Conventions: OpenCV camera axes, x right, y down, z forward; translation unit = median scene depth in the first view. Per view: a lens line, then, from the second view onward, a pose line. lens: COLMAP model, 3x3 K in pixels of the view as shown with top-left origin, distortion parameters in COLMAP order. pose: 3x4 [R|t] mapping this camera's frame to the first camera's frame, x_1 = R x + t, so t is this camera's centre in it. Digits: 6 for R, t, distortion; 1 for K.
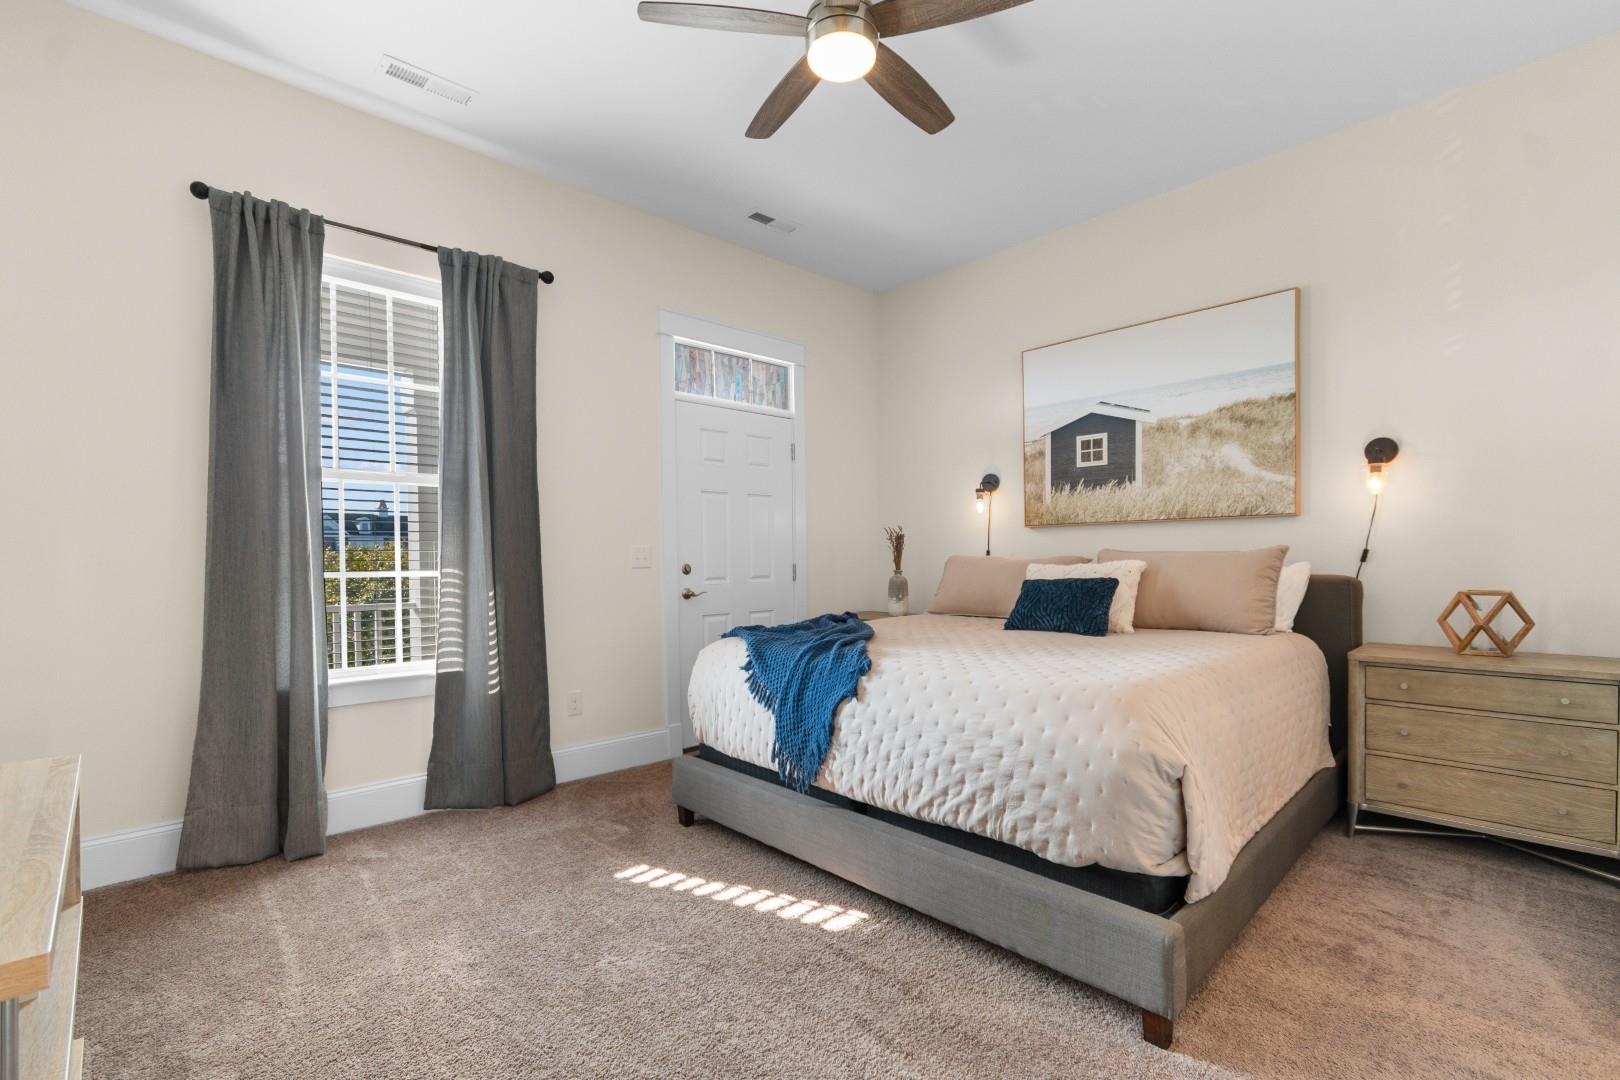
lens RADIAL K [[733.7, 0, 806.6], [0, 733.7, 583.7], [0, 0, 1]] dist [-0.001539, -0.000094]
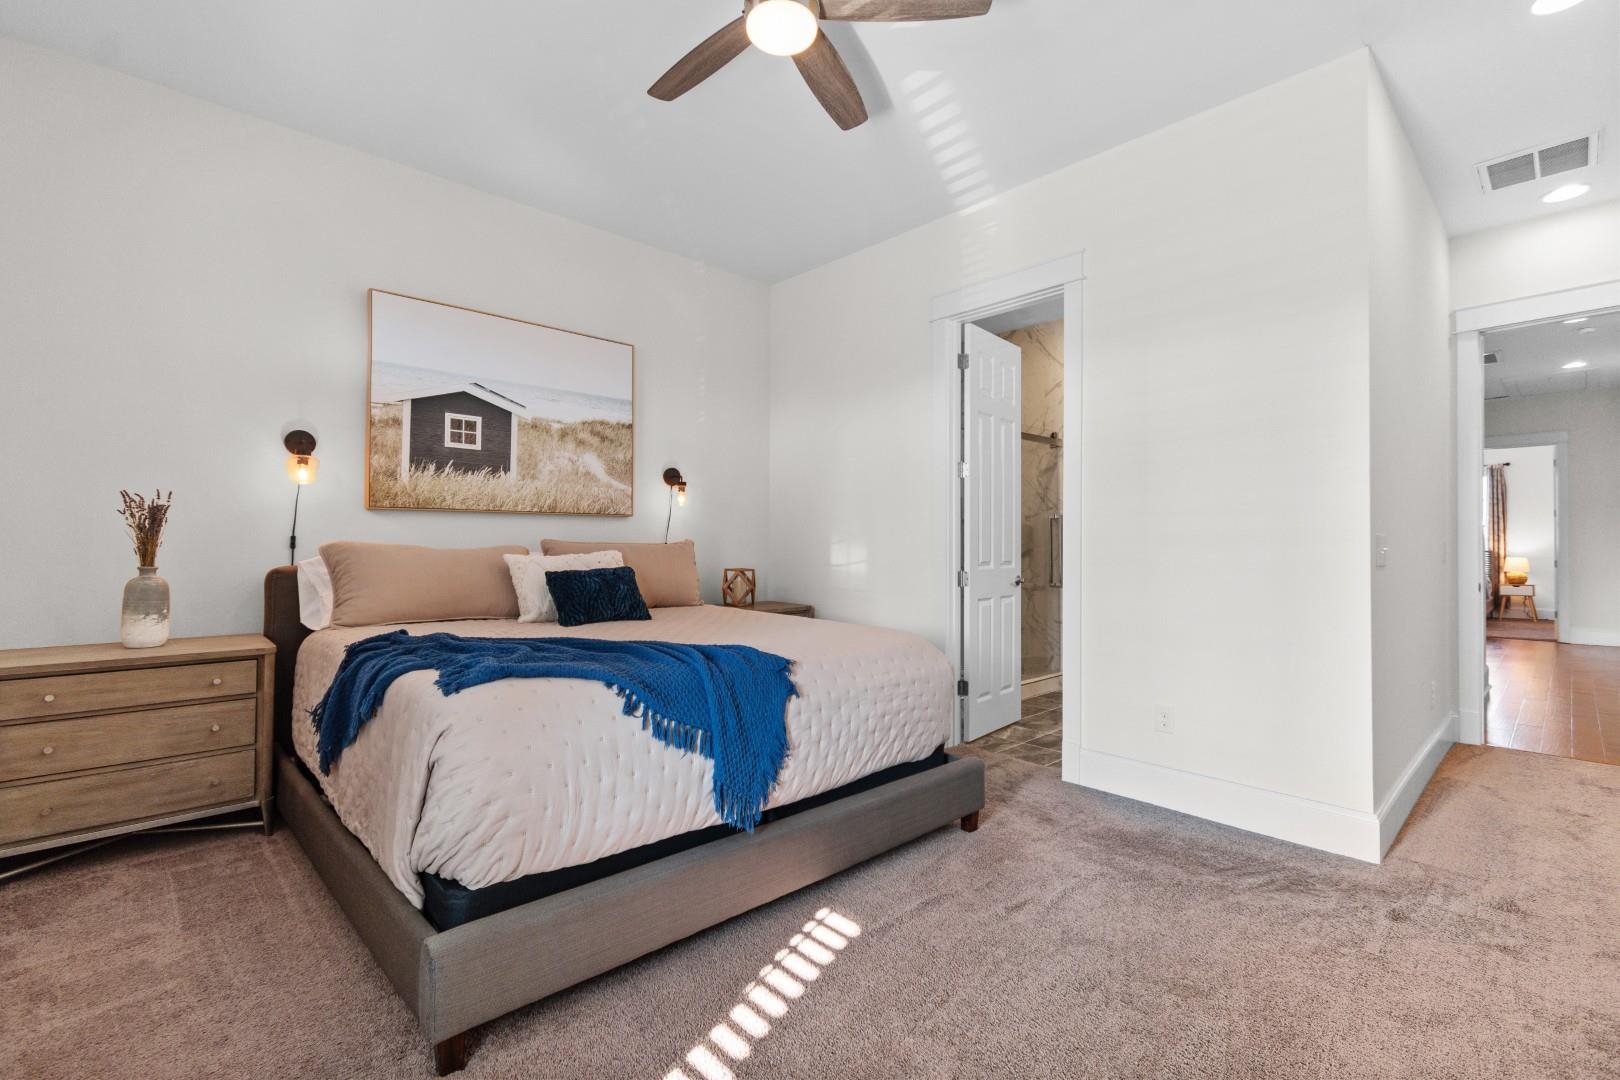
lens RADIAL K [[710.1, 0, 814.1], [0, 710.1, 539.0], [0, 0, 1]] dist [0.000846, -0.000056]
pose [[0.003609, 0.013980, 0.999896, -0.529042], [0.026000, 0.999563, -0.014070, -0.023160], [-0.999655, 0.026048, 0.003244, 0.582970]]
